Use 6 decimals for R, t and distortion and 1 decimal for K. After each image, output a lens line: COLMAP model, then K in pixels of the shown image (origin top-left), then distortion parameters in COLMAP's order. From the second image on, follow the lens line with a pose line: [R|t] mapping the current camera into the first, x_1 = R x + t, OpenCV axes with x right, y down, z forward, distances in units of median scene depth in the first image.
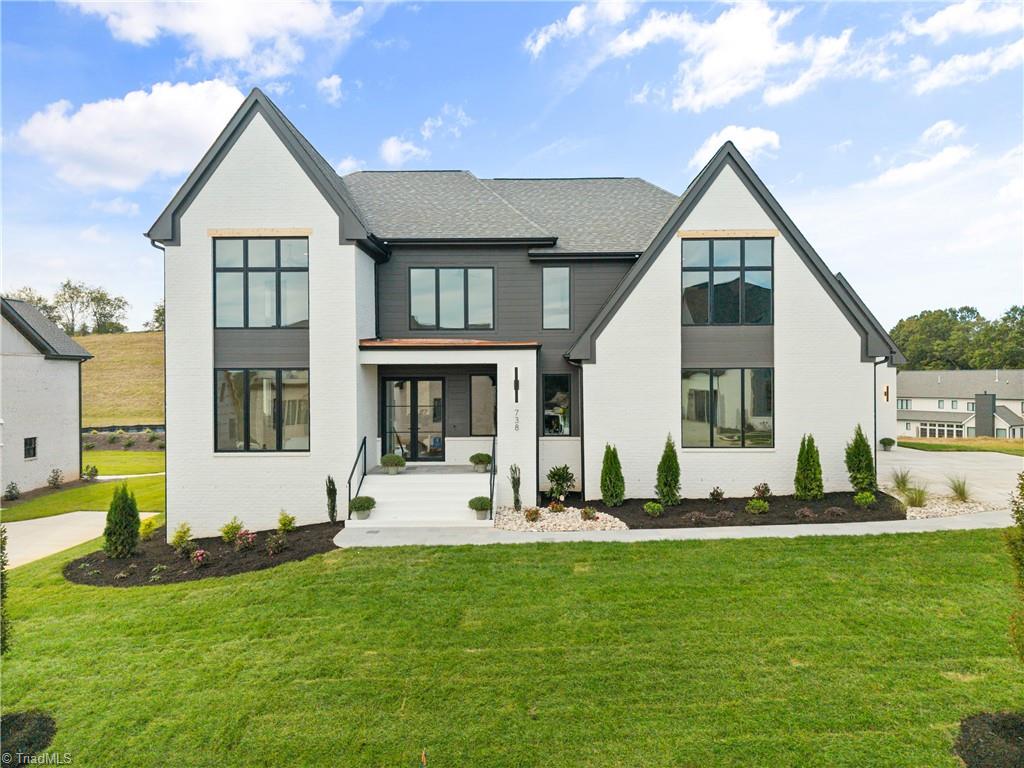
lens RADIAL K [[642.8, 0, 512.0], [0, 642.8, 384.0], [0, 0, 1]] dist [0.000212, -0.000352]
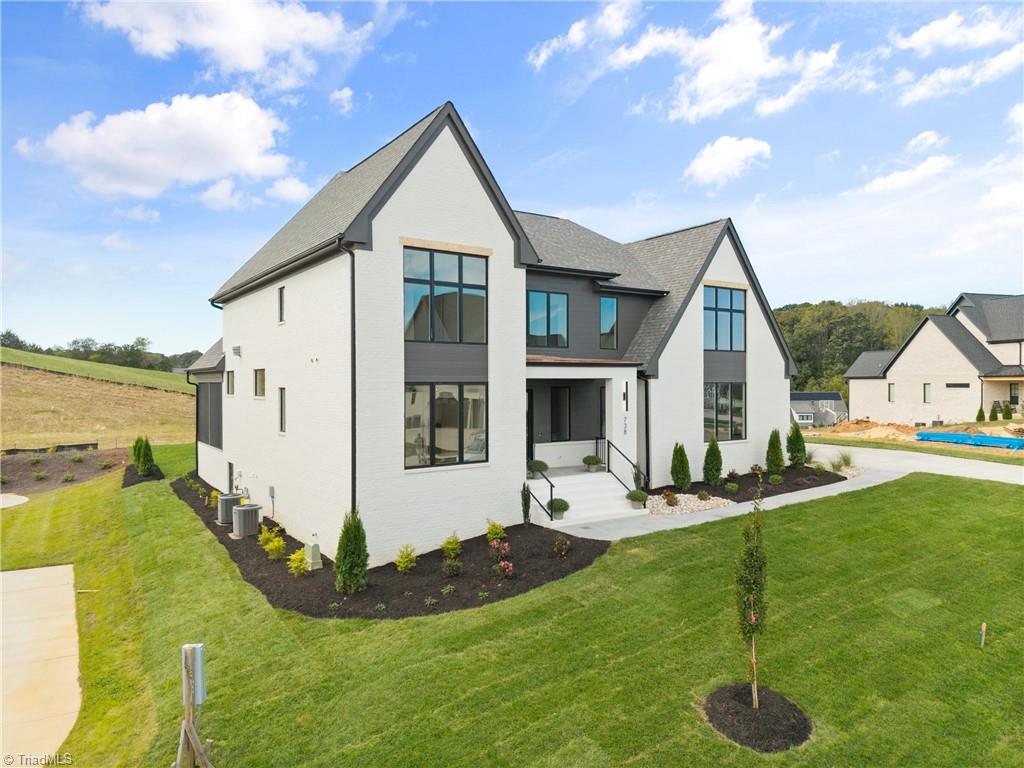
lens RADIAL K [[688.2, 0, 512.0], [0, 688.2, 384.0], [0, 0, 1]] dist [0.049289, 0.000045]
pose [[0.815574, 0.002007, 0.578649, -0.919899], [0.004824, 0.999936, -0.010266, -0.009763], [-0.578632, 0.011164, 0.815512, 0.064828]]
